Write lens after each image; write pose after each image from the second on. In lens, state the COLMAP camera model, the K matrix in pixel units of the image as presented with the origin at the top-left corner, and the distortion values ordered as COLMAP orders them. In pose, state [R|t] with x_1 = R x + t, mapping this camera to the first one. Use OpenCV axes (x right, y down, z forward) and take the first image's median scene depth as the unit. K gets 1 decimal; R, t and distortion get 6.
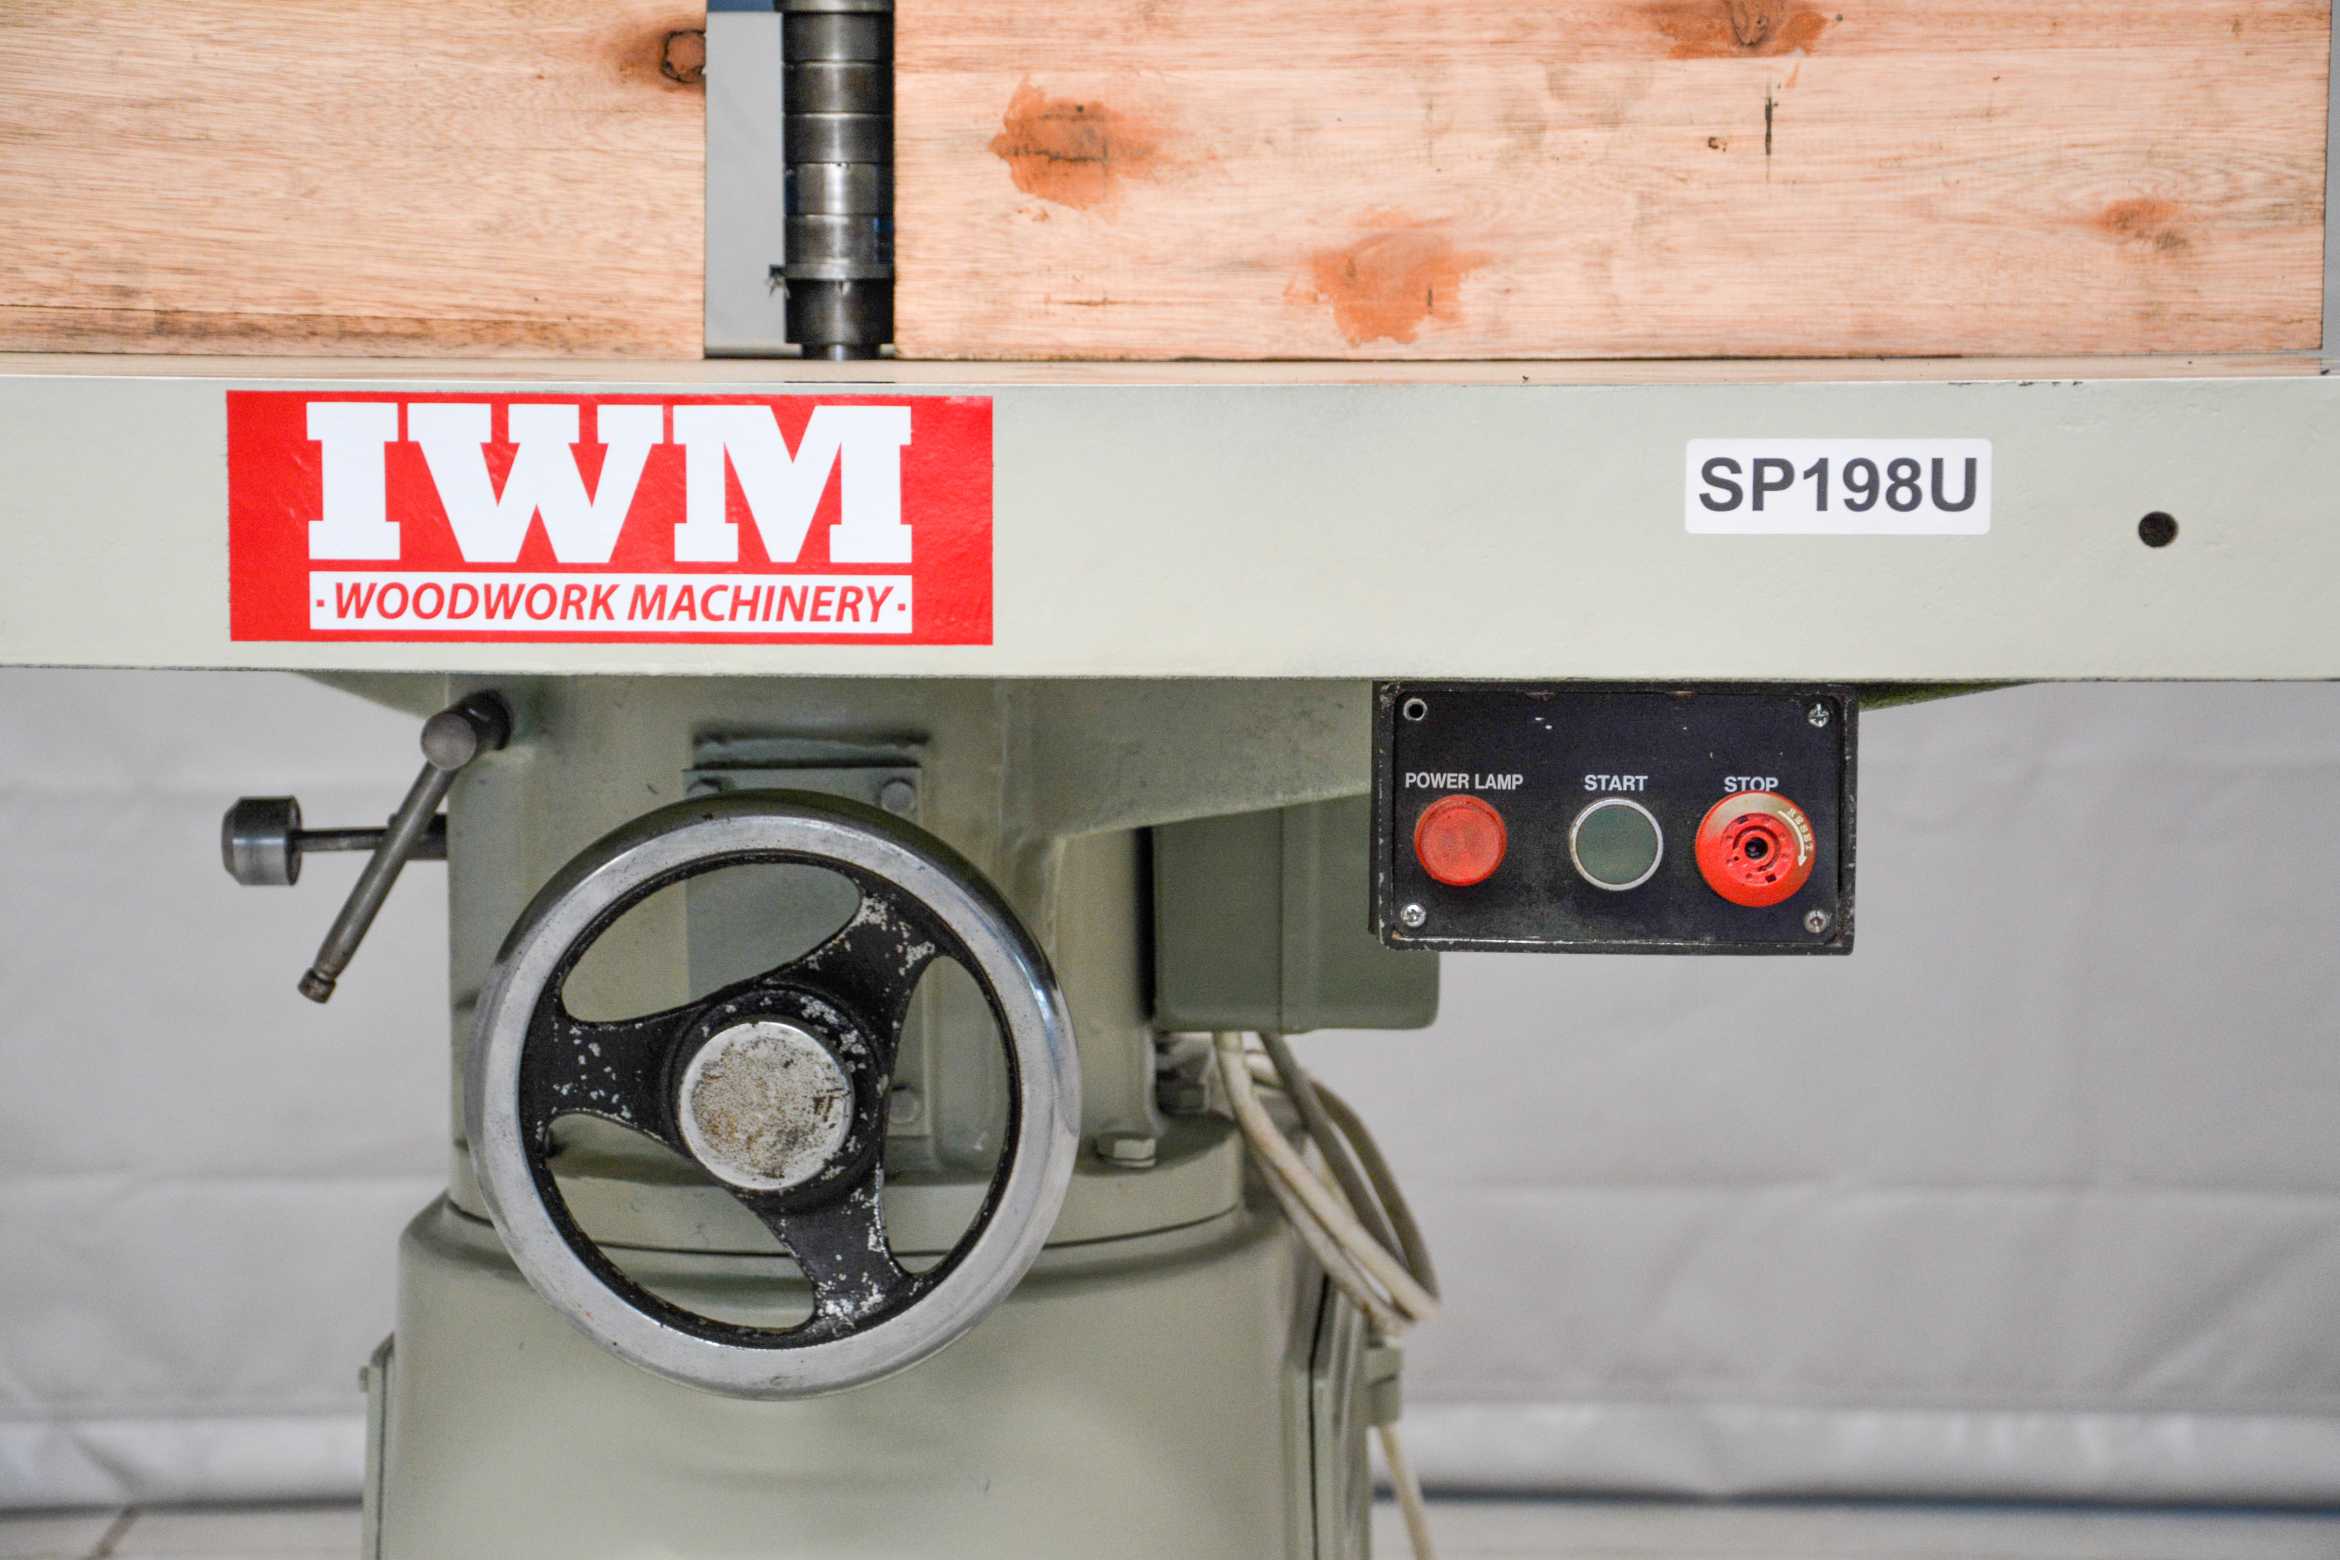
lens RADIAL K [[6158.2, 0, 966.4], [0, 6158.2, 755.4], [0, 0, 1]] dist [0.728736, 0.000000]
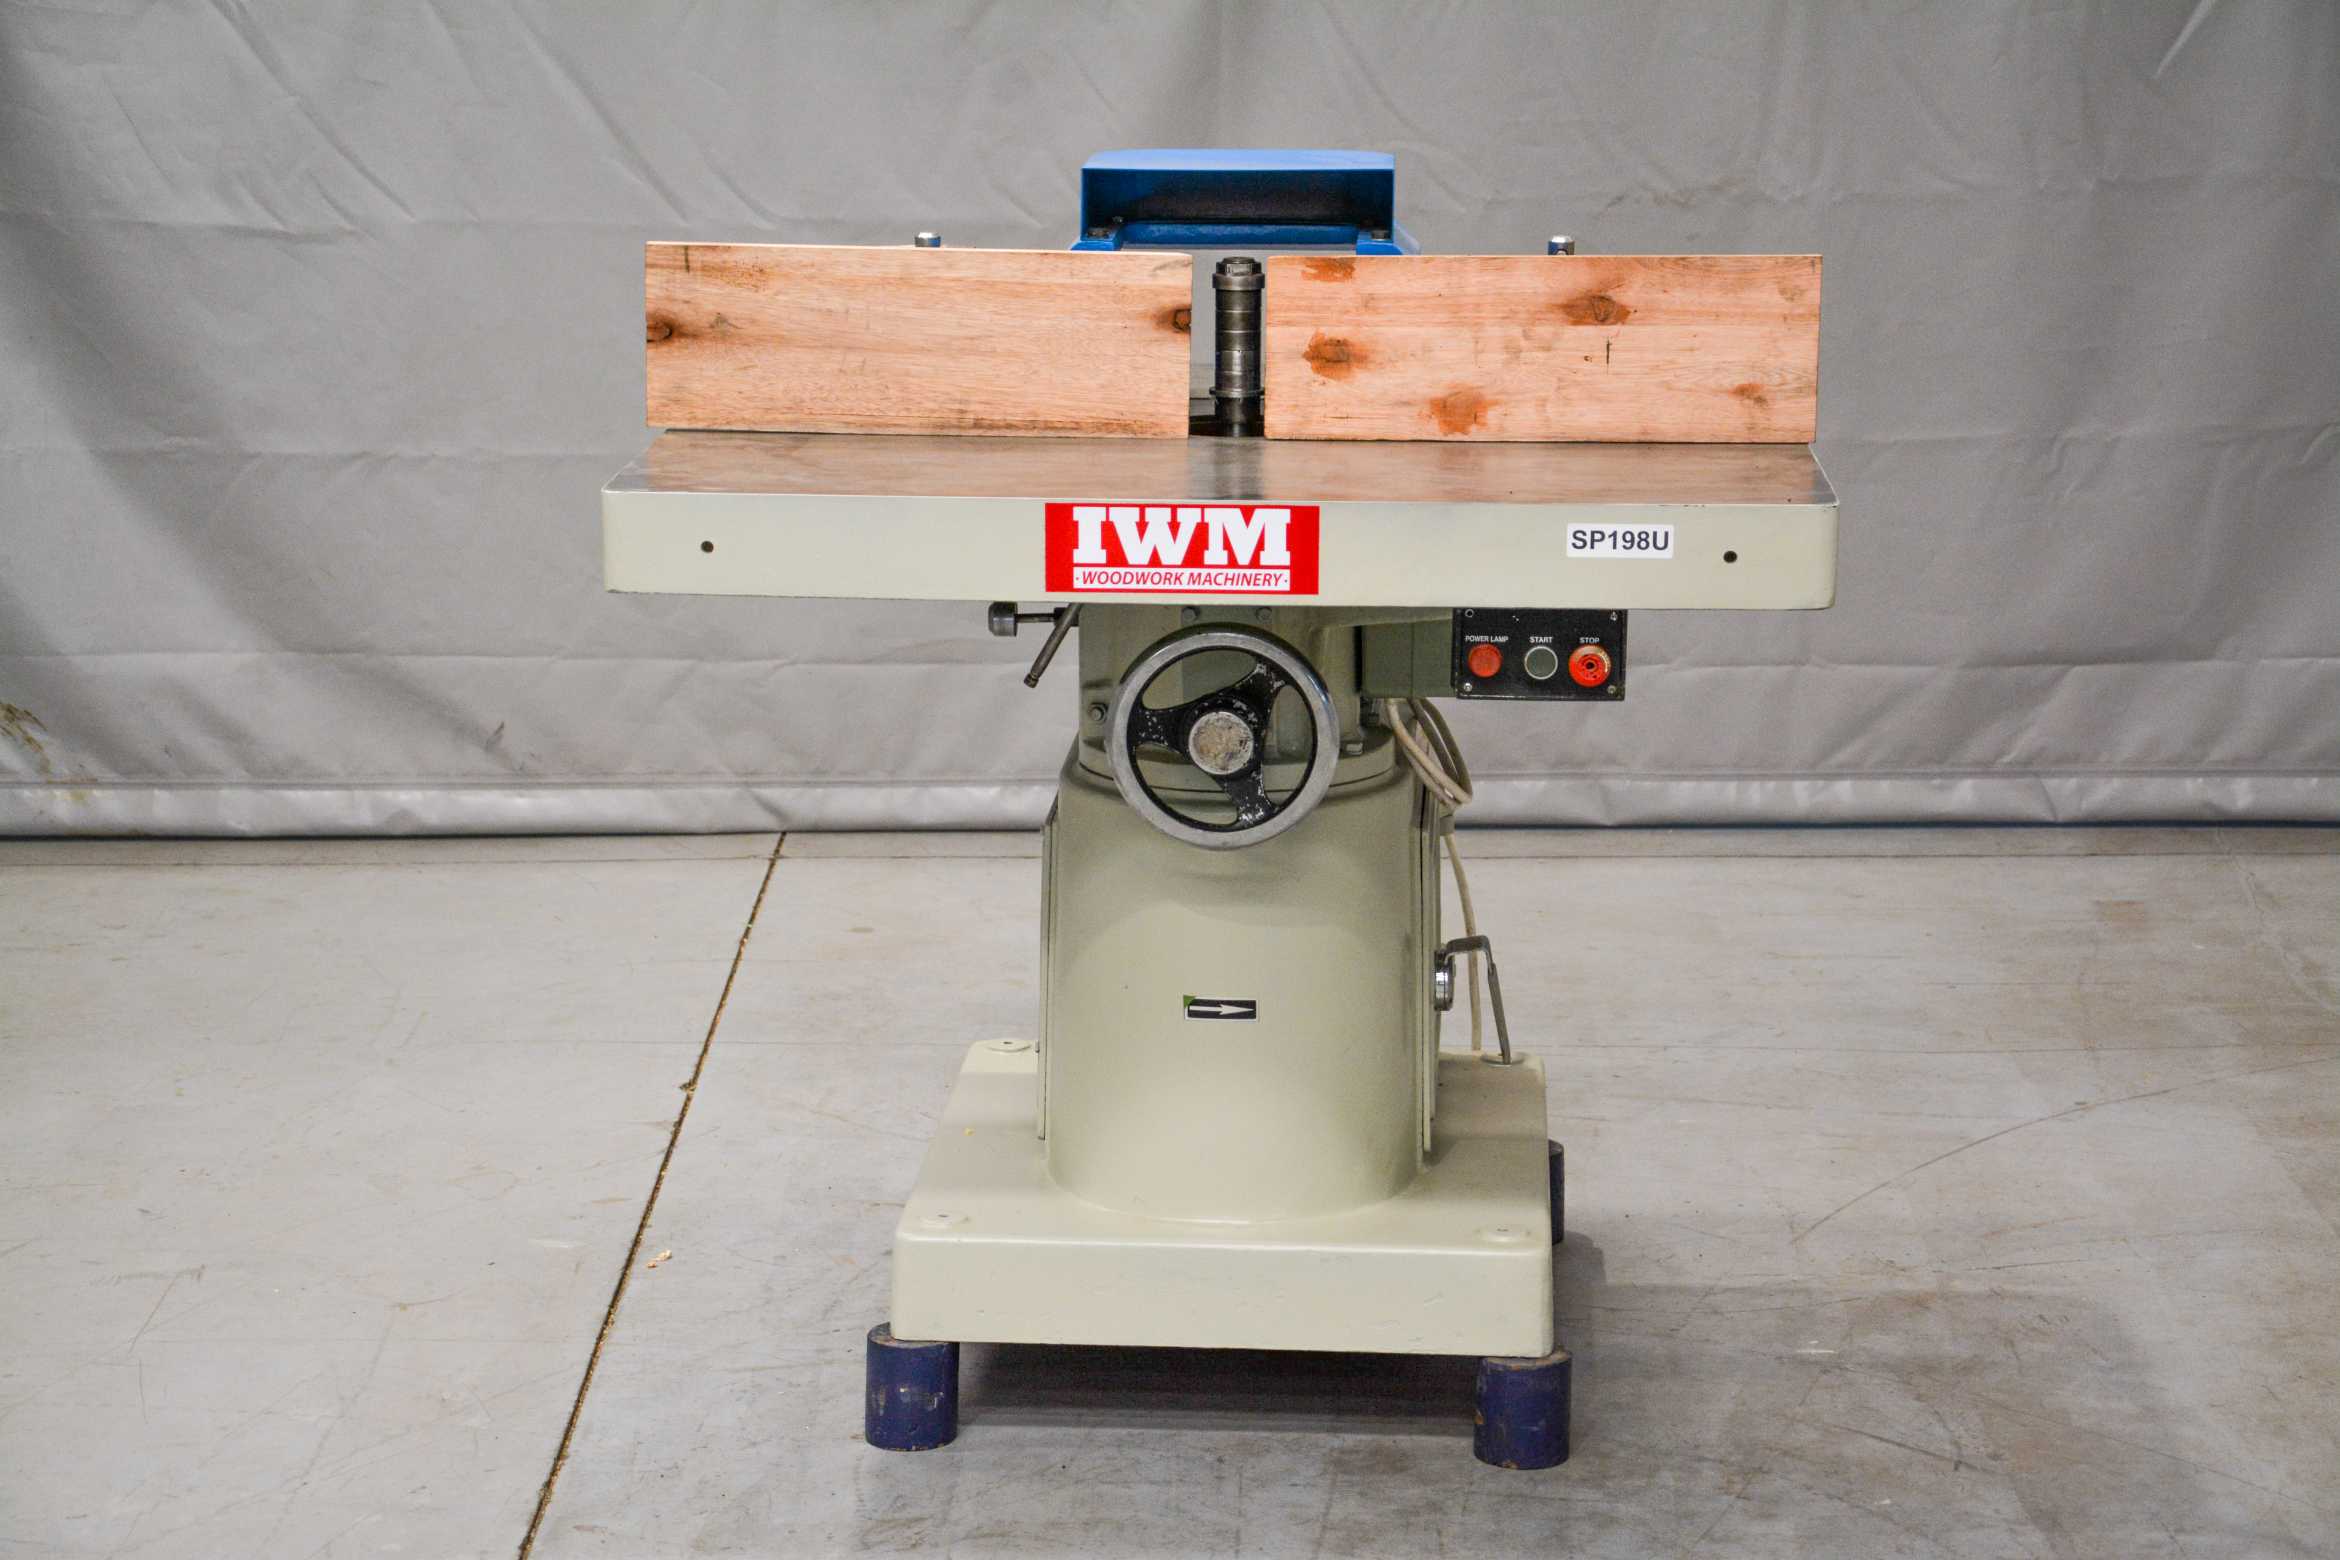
lens RADIAL K [[4807.2, 0, 1081.7], [0, 4807.2, 848.3], [0, 0, 1]] dist [0.443871, 0.000000]
pose [[0.999998, 0.002039, -0.000869, -0.084945], [-0.001896, 0.990025, 0.140877, -0.178169], [0.001148, -0.140875, 0.990027, -0.990495]]
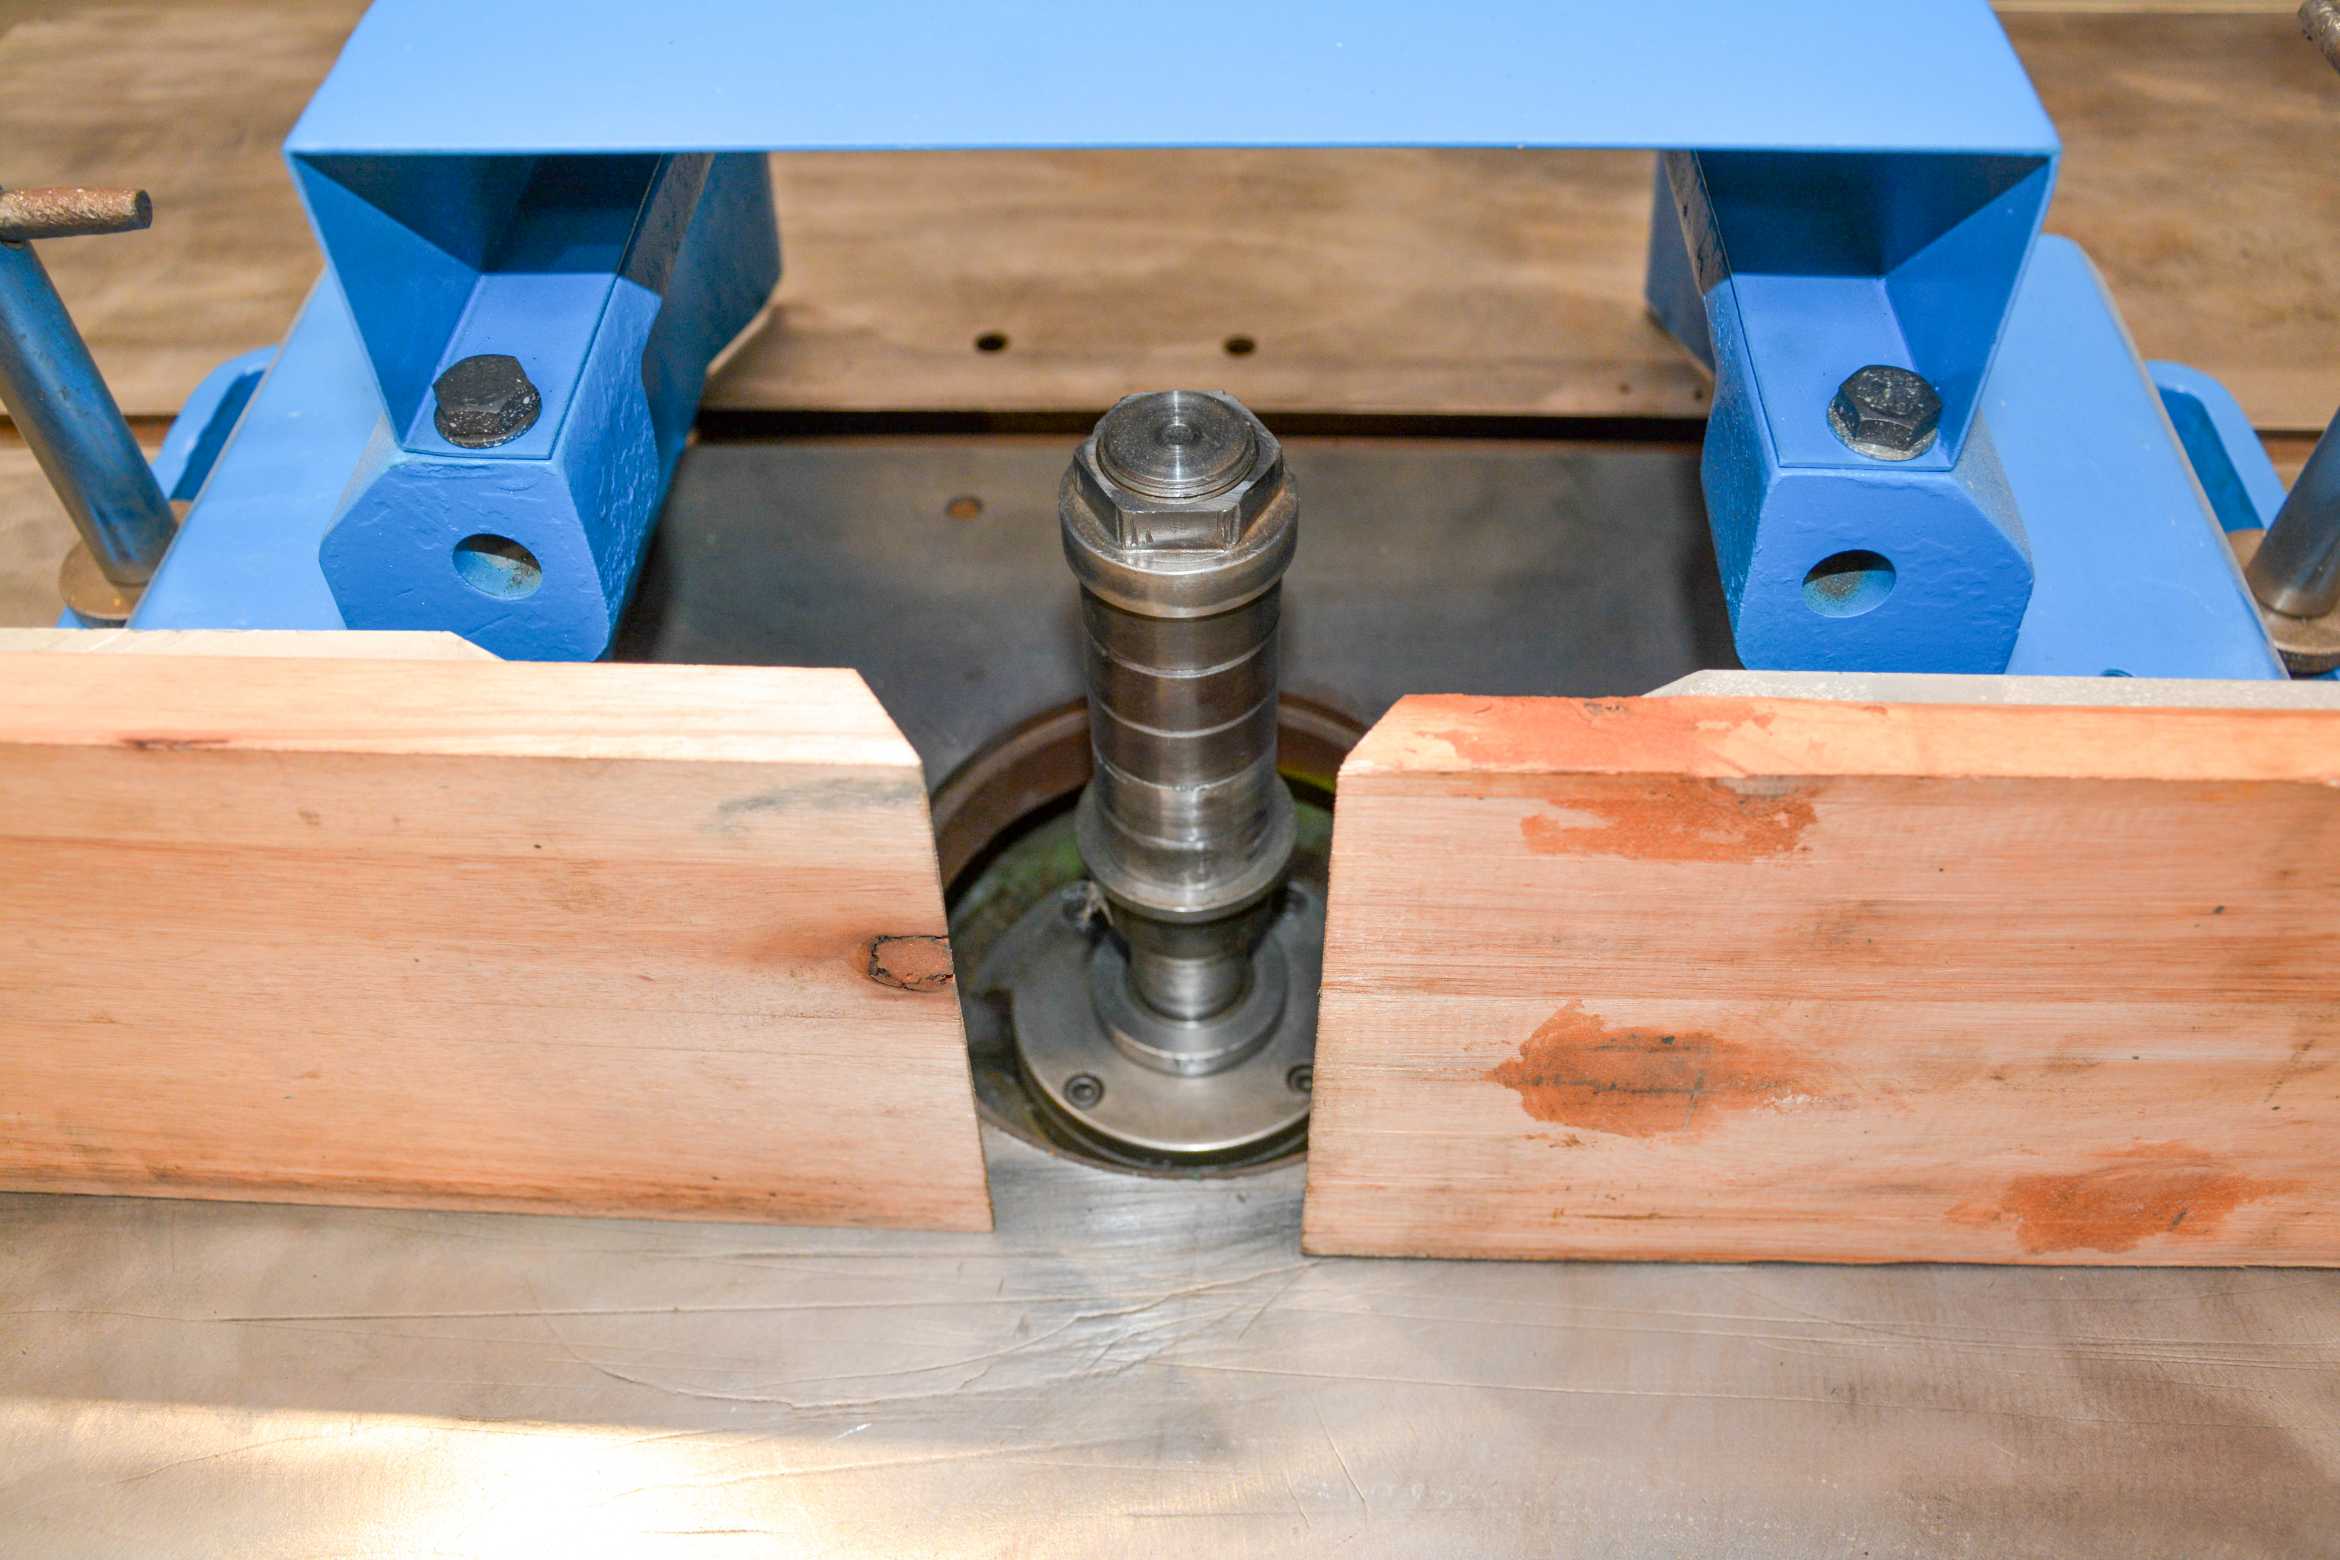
lens RADIAL K [[1932.0, 0, 1178.8], [0, 1932.0, 779.9], [0, 0, 1]] dist [-0.105749, 0.042784]
pose [[0.999293, -0.036312, 0.009720, -0.024259], [0.018770, 0.706052, 0.707911, -0.237440], [-0.032568, -0.707229, 0.706234, 0.905638]]
